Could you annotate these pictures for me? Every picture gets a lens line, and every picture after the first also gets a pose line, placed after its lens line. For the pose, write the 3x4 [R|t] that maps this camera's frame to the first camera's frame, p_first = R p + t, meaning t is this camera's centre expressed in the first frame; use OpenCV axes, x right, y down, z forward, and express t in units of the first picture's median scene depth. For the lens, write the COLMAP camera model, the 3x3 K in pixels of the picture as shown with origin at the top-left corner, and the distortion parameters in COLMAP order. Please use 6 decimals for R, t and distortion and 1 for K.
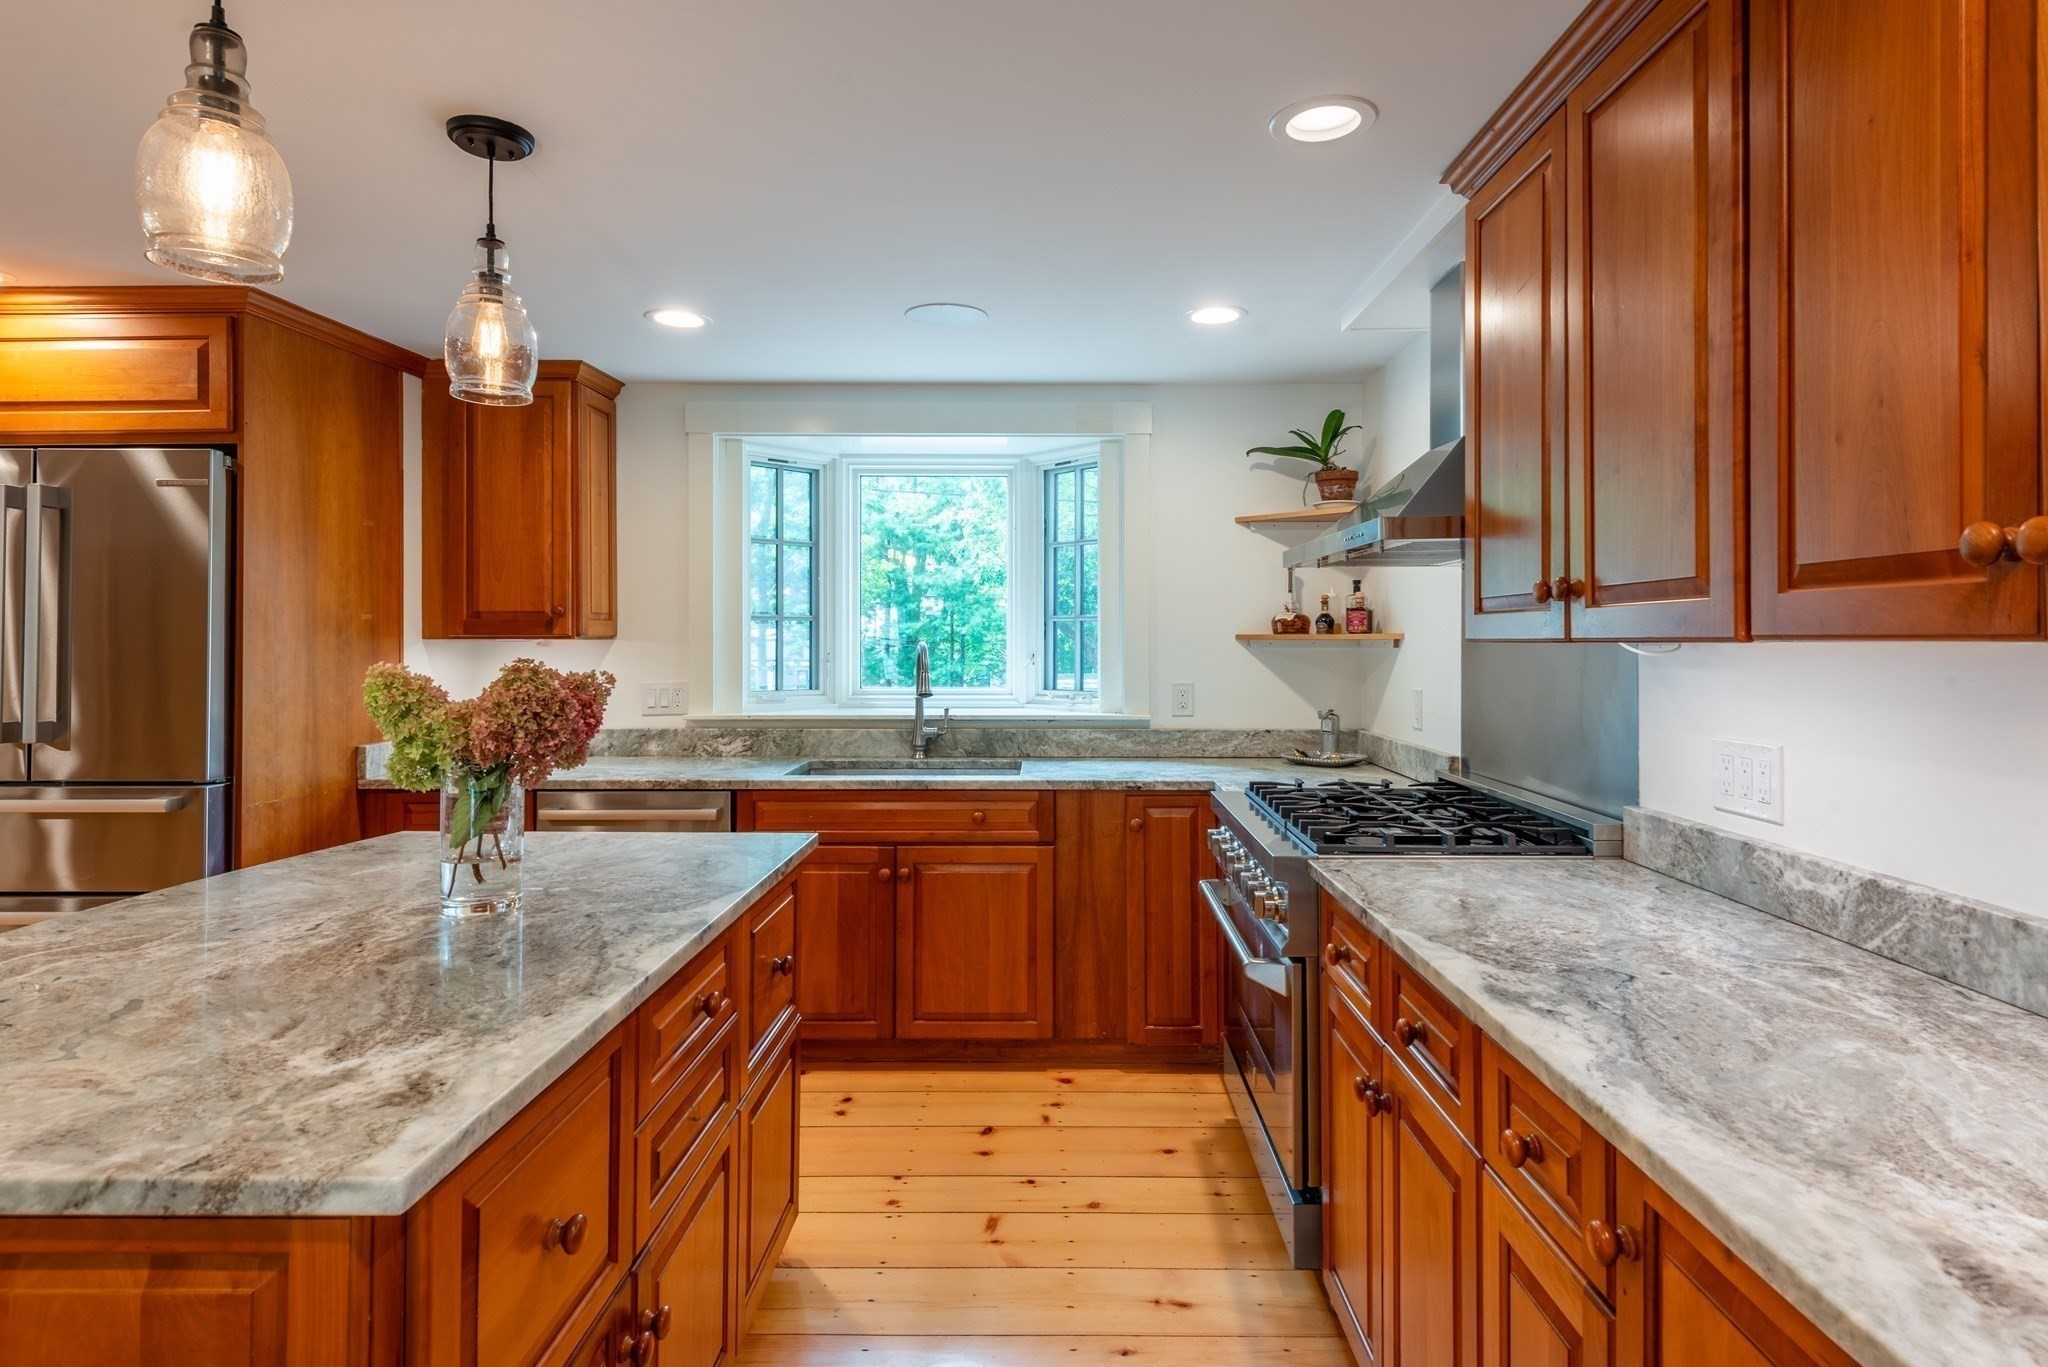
lens RADIAL K [[1069.3, 0, 1056.5], [0, 1069.3, 633.2], [0, 0, 1]] dist [0.017038, -0.010728]
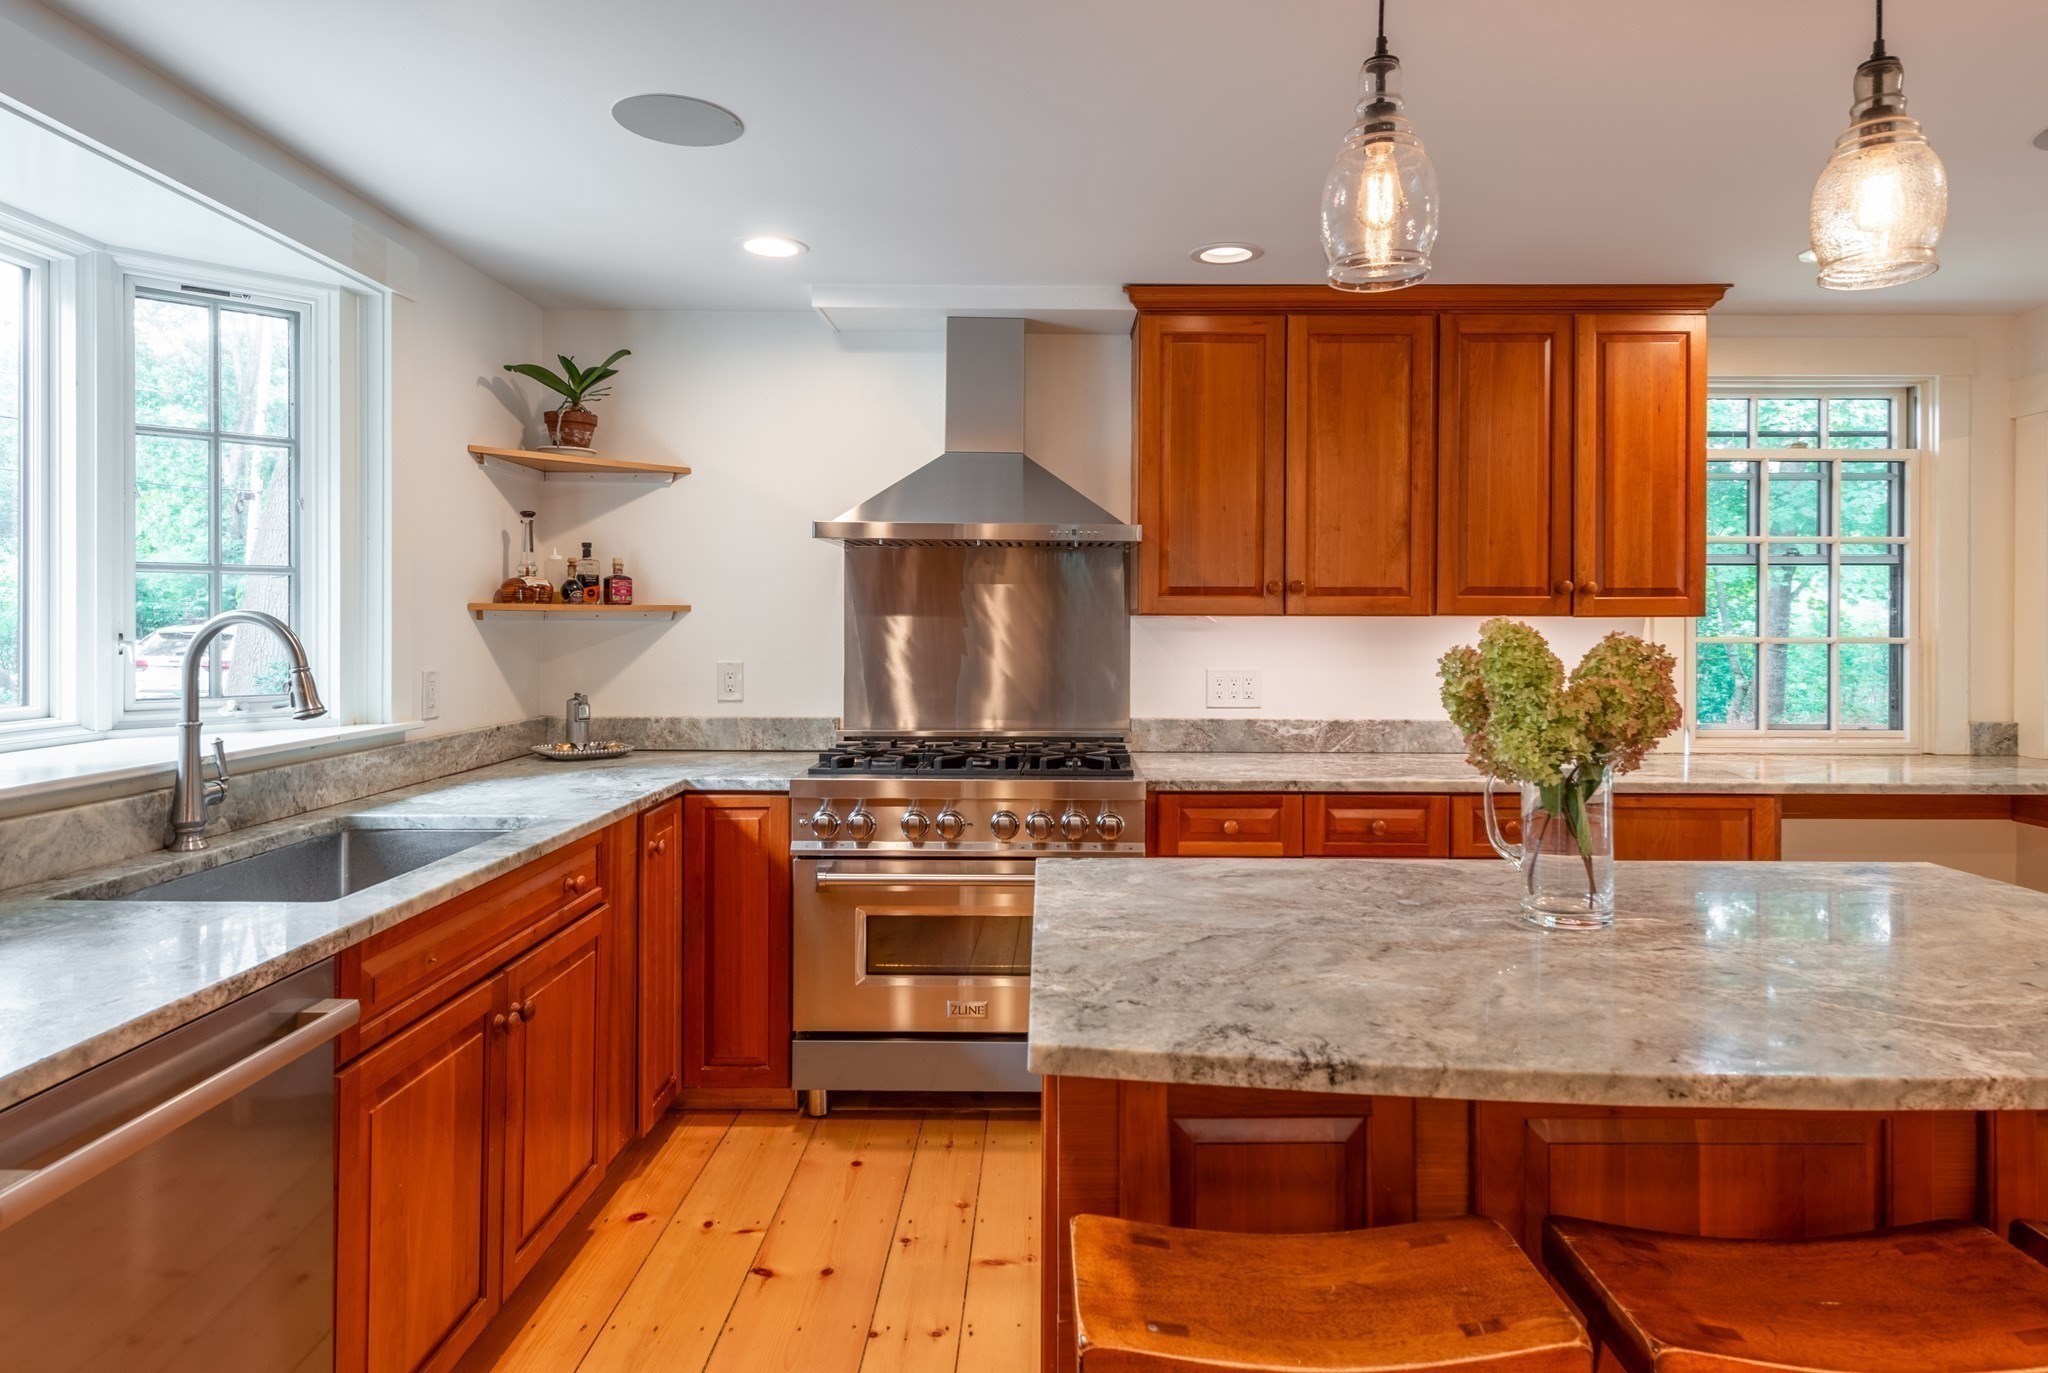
lens RADIAL K [[1185.2, 0, 1051.1], [0, 1185.2, 628.1], [0, 0, 1]] dist [0.030469, -0.000327]
pose [[0.001003, -0.007310, 0.999973, -0.929148], [-0.012571, 0.999894, 0.007322, 0.011046], [-0.999920, -0.012578, 0.000911, 0.842686]]
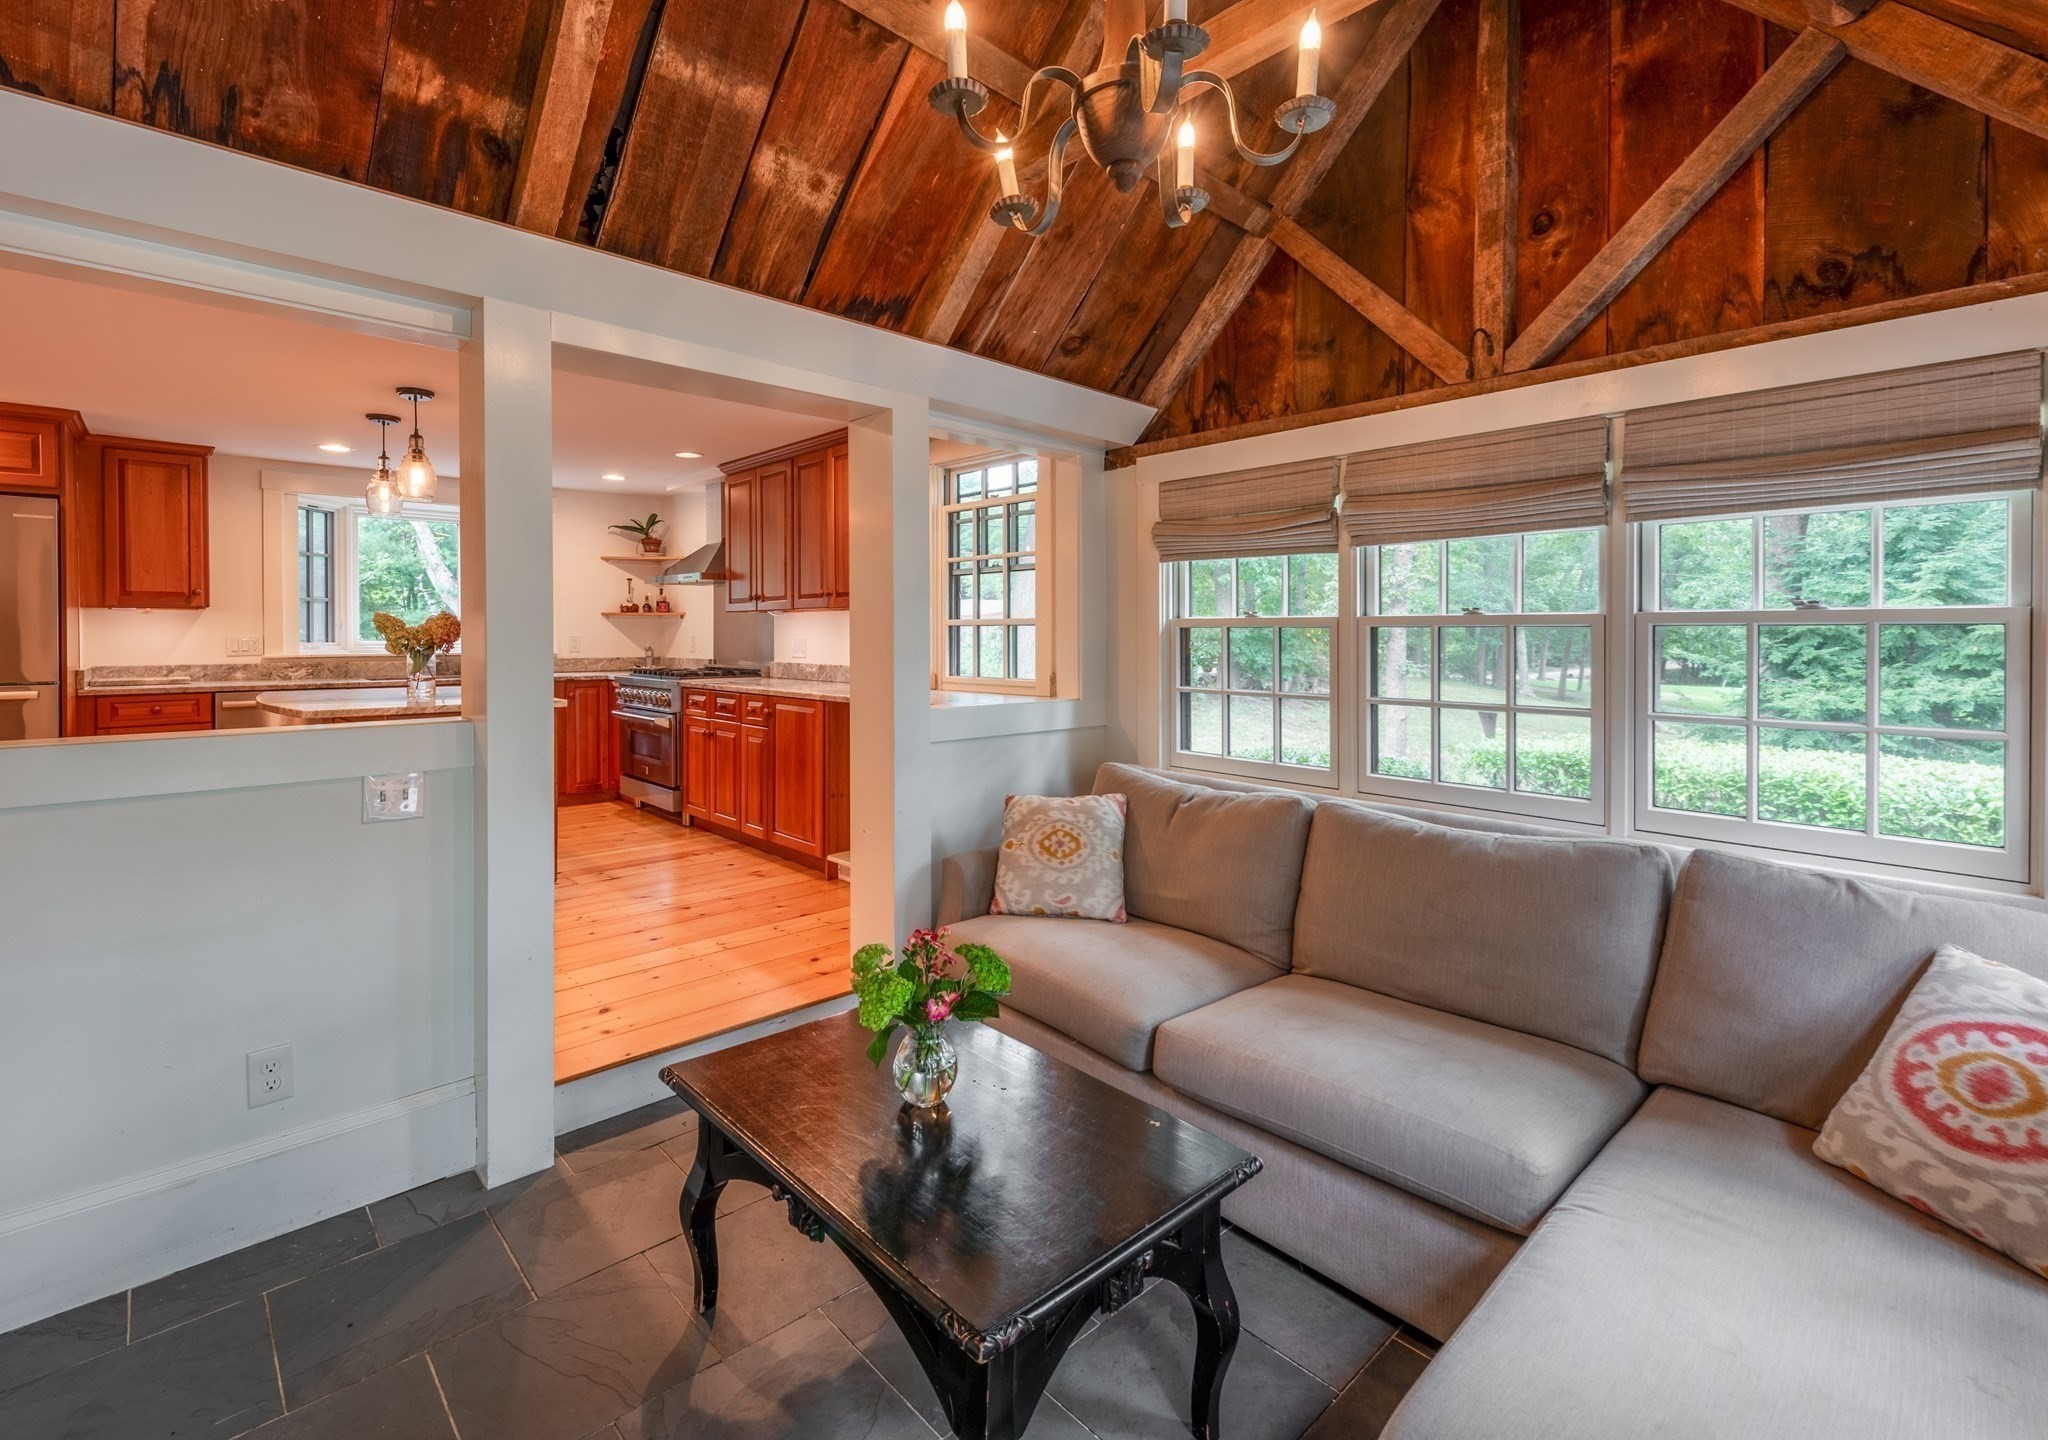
lens RADIAL K [[932.0, 0, 1021.0], [0, 932.0, 640.1], [0, 0, 1]] dist [0.001138, -0.000060]
pose [[0.732787, -0.005188, 0.680438, -0.659321], [-0.004505, 0.999912, 0.012477, 0.039546], [-0.680443, -0.012208, 0.732699, -1.251594]]
